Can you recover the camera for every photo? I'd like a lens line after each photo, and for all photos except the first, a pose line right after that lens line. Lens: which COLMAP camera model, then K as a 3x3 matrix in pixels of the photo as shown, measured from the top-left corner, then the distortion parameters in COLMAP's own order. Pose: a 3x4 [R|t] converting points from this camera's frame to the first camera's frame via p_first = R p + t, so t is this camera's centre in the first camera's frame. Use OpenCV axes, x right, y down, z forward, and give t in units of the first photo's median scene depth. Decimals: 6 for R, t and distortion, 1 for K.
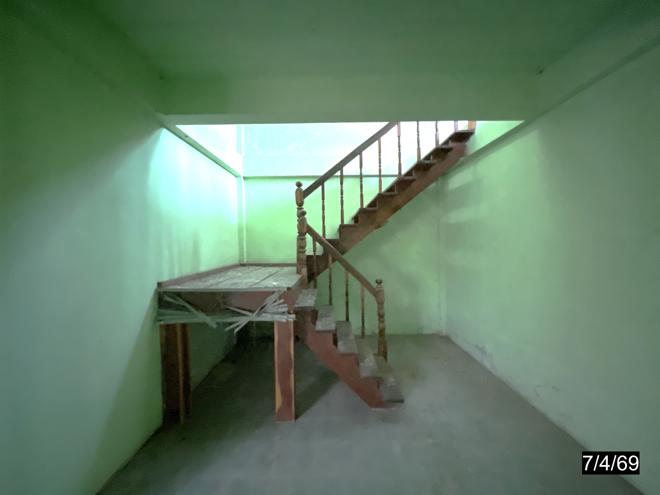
lens RADIAL K [[263.2, 0, 330.0], [0, 263.2, 247.5], [0, 0, 1]] dist [-0.000472, -0.000087]
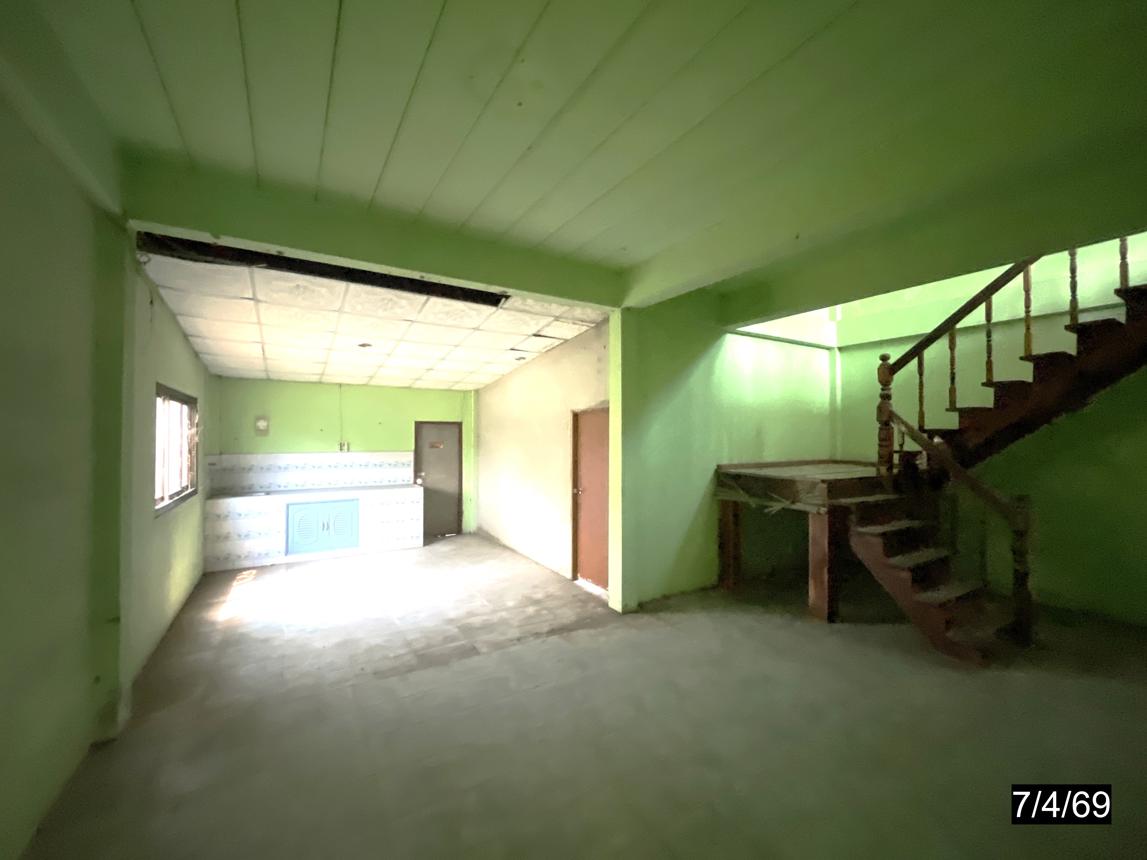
lens RADIAL K [[462.5, 0, 573.5], [0, 462.5, 430.0], [0, 0, 1]] dist [-0.000977, 0.000021]
pose [[0.510856, 0.010207, -0.859606, 0.786534], [-0.031654, 0.999475, -0.006944, 0.010362], [0.859084, 0.030757, 0.510910, -0.622086]]
